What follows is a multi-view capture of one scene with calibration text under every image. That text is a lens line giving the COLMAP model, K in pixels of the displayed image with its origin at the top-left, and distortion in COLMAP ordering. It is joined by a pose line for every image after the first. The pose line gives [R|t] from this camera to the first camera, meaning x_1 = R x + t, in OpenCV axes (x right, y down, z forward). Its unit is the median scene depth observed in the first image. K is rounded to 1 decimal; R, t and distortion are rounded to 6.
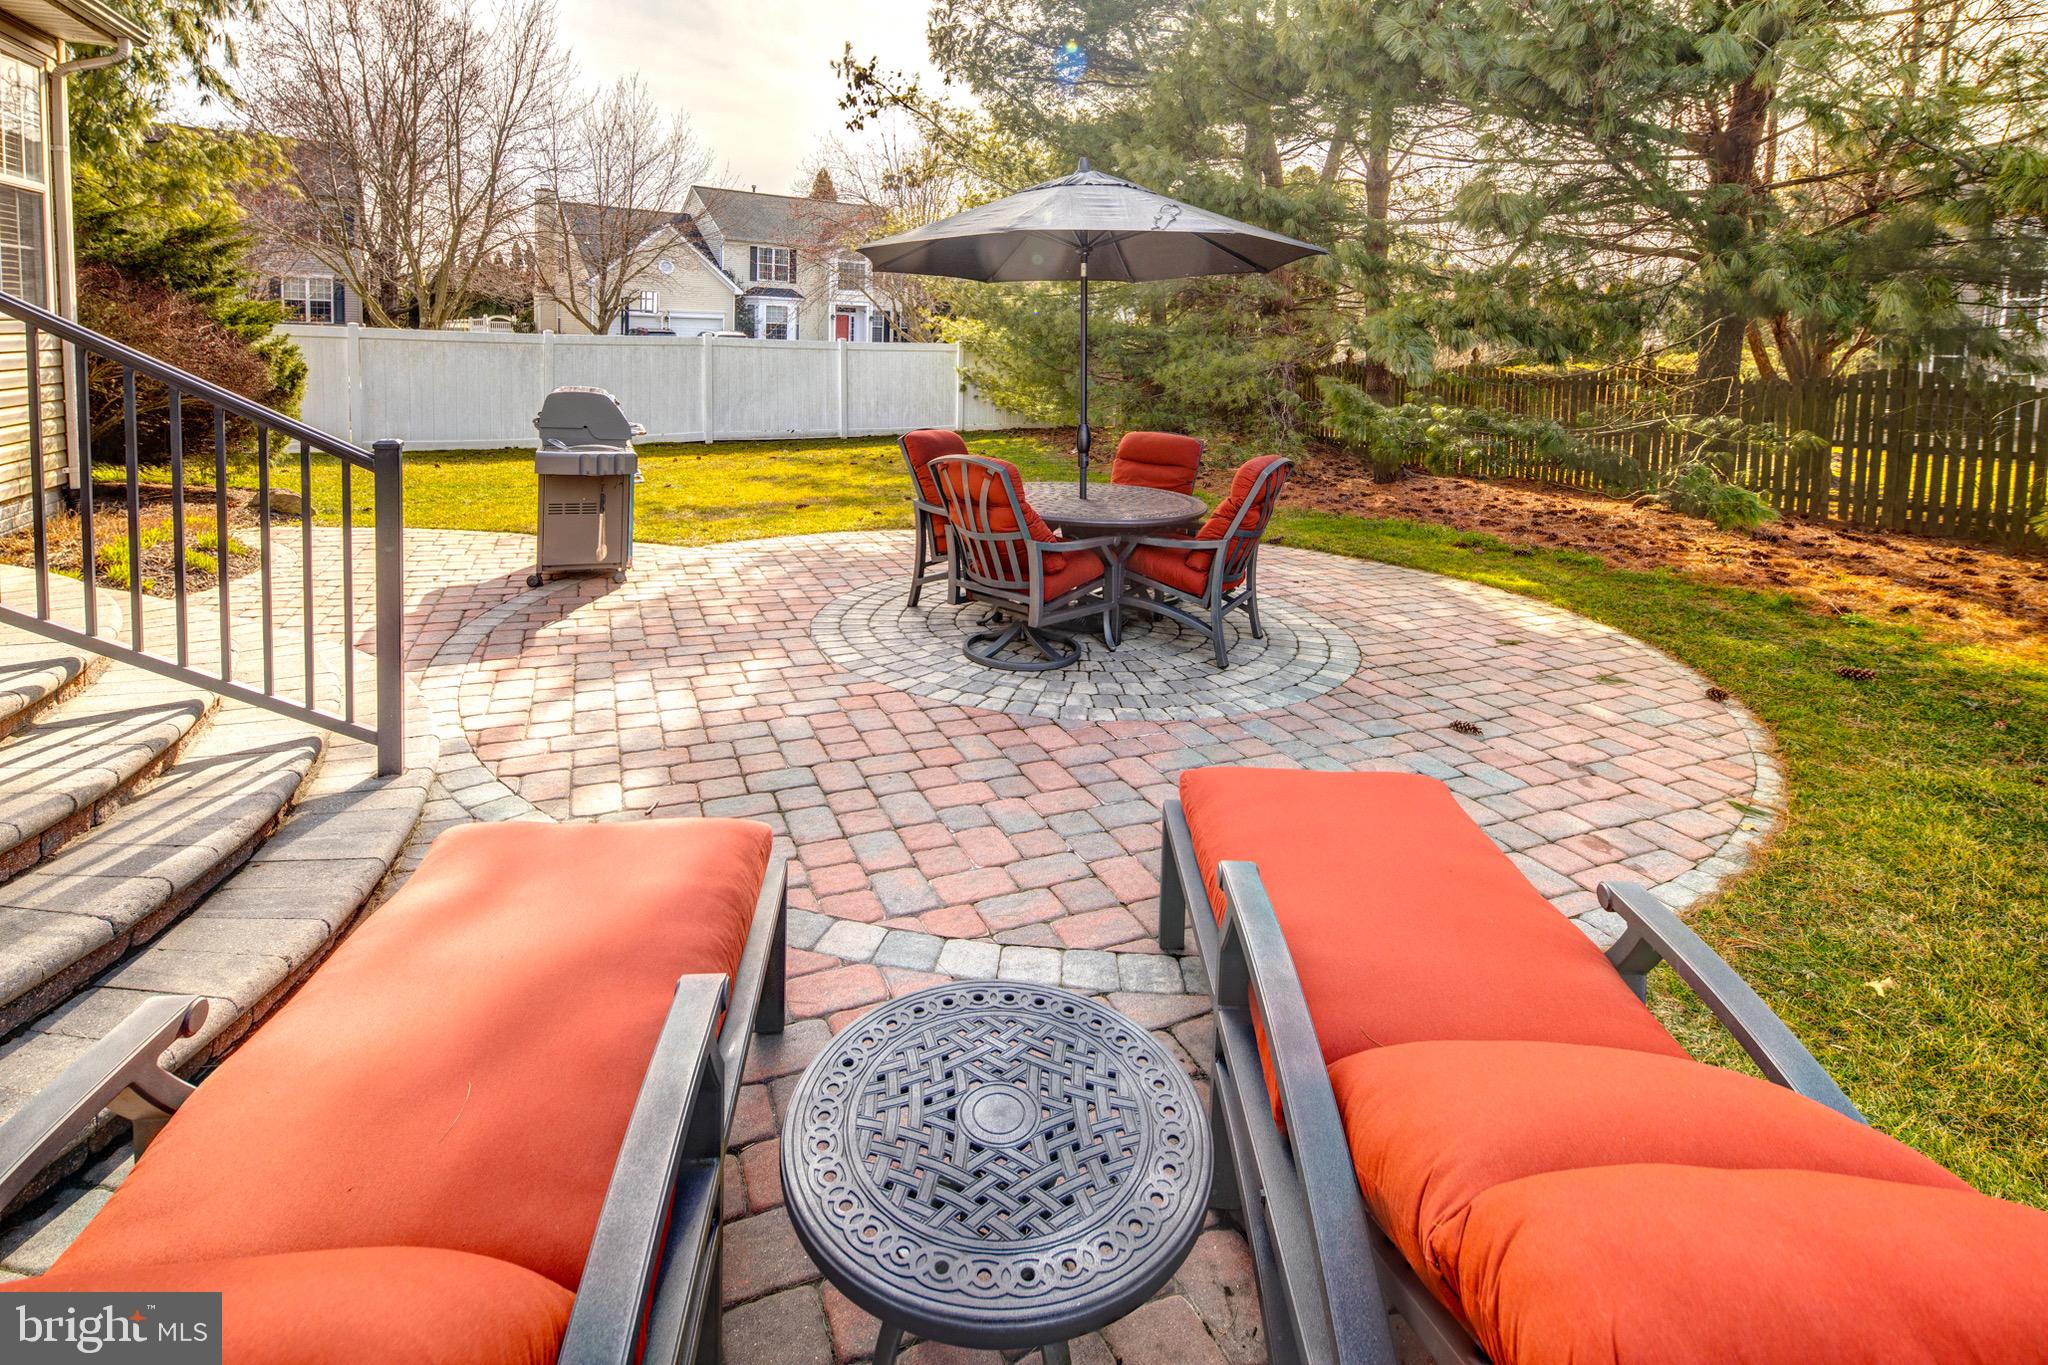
lens RADIAL K [[1040.6, 0, 1024.0], [0, 1040.6, 682.5], [0, 0, 1]] dist [-0.000918, -0.000106]
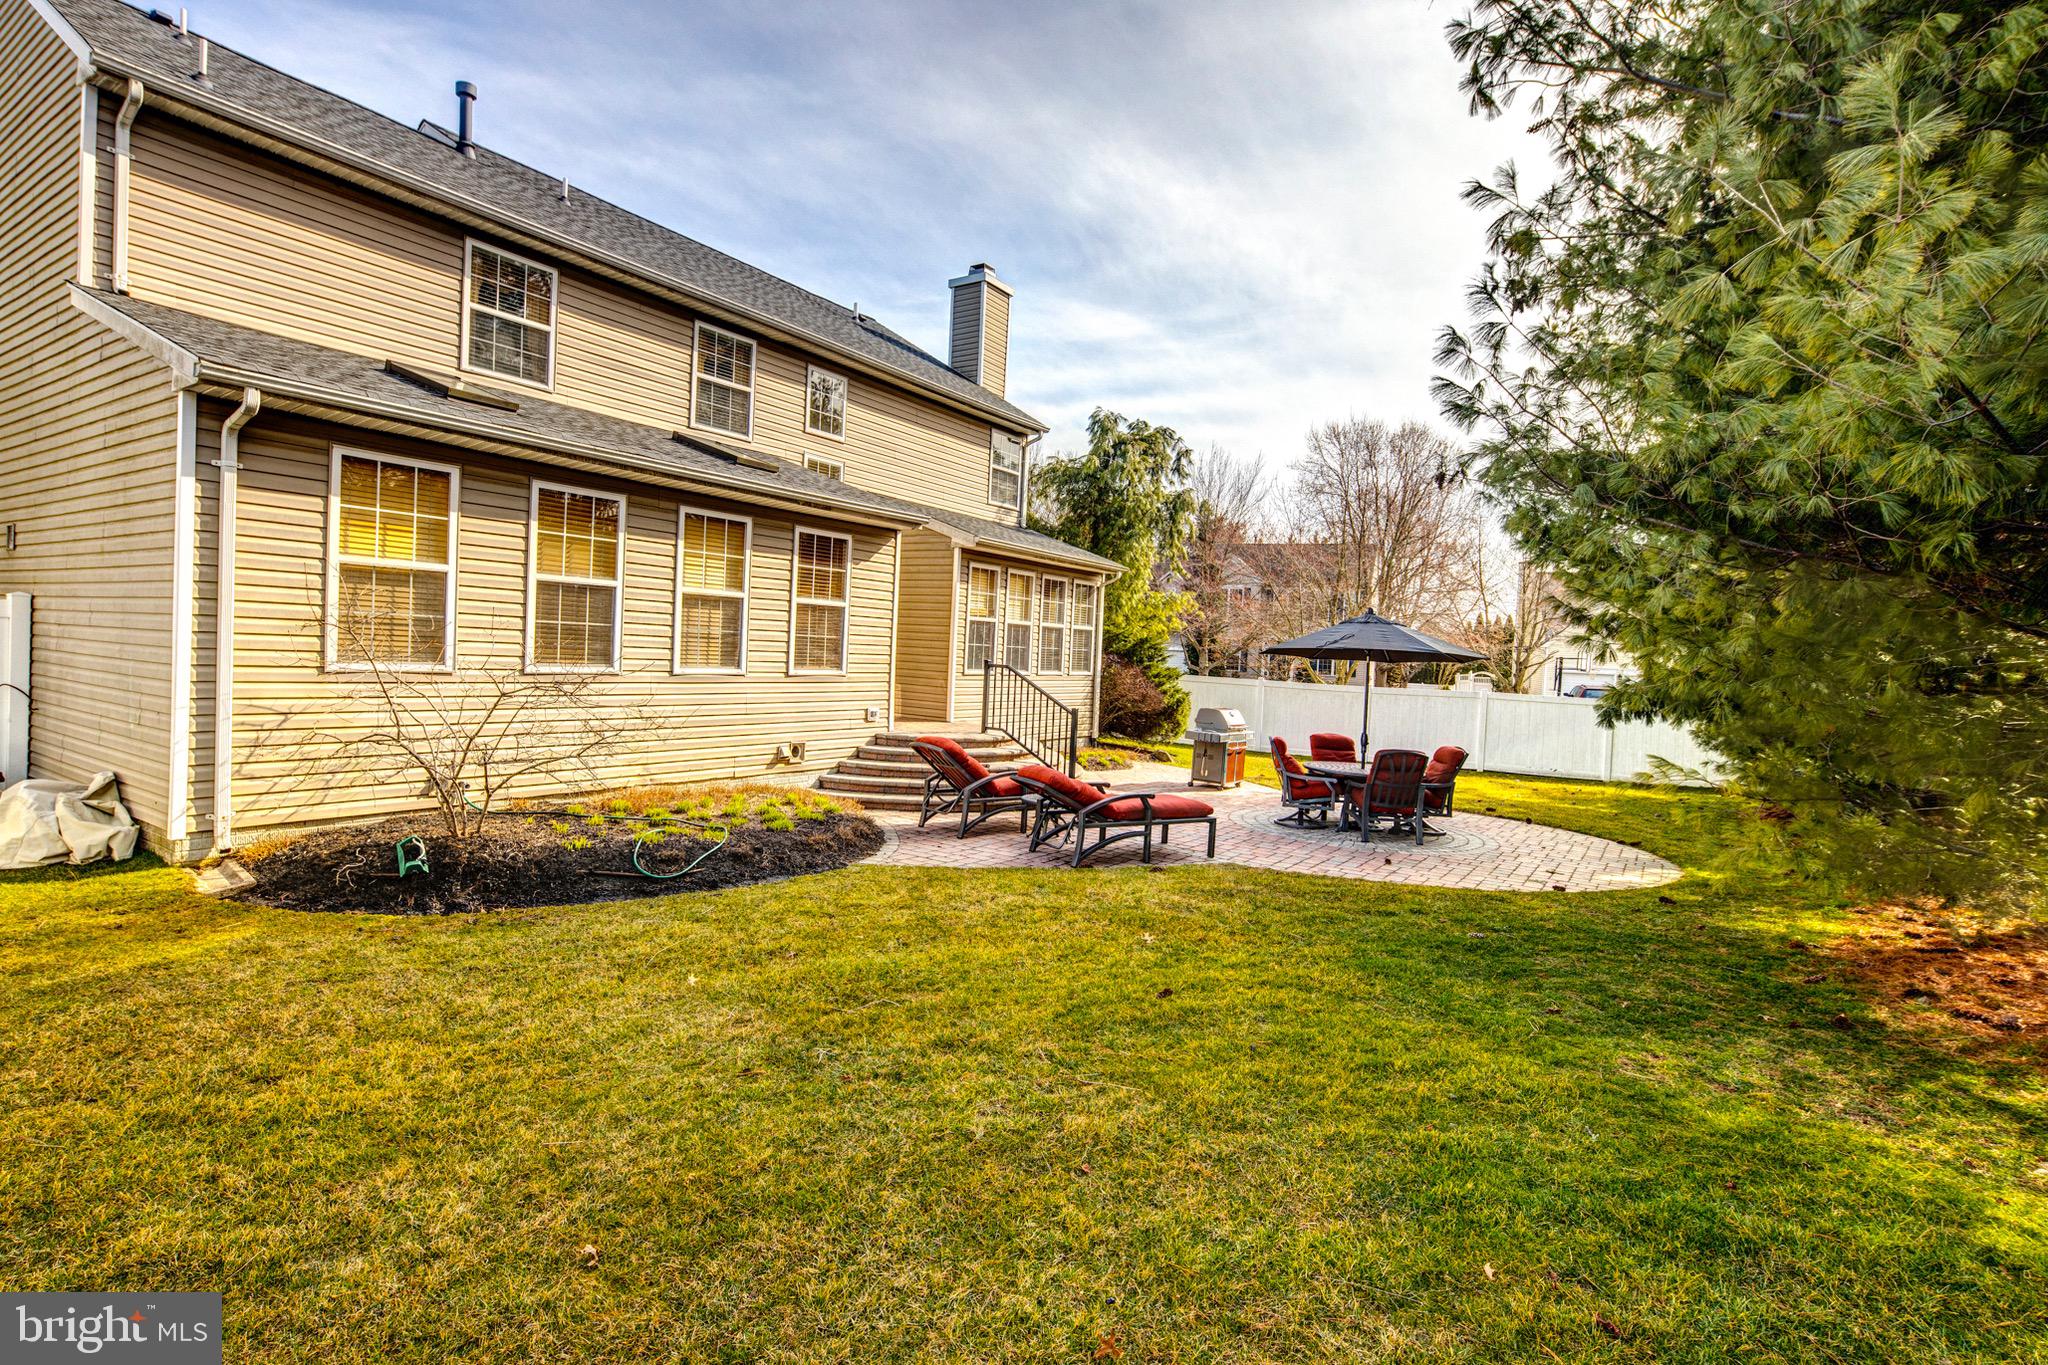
lens RADIAL K [[1040.6, 0, 1024.0], [0, 1040.6, 682.5], [0, 0, 1]] dist [-0.000918, -0.000106]
pose [[0.648723, 0.029540, -0.760452, 0.674804], [-0.273980, 0.941309, -0.197161, 0.156152], [0.709996, 0.336251, 0.618742, -0.497966]]
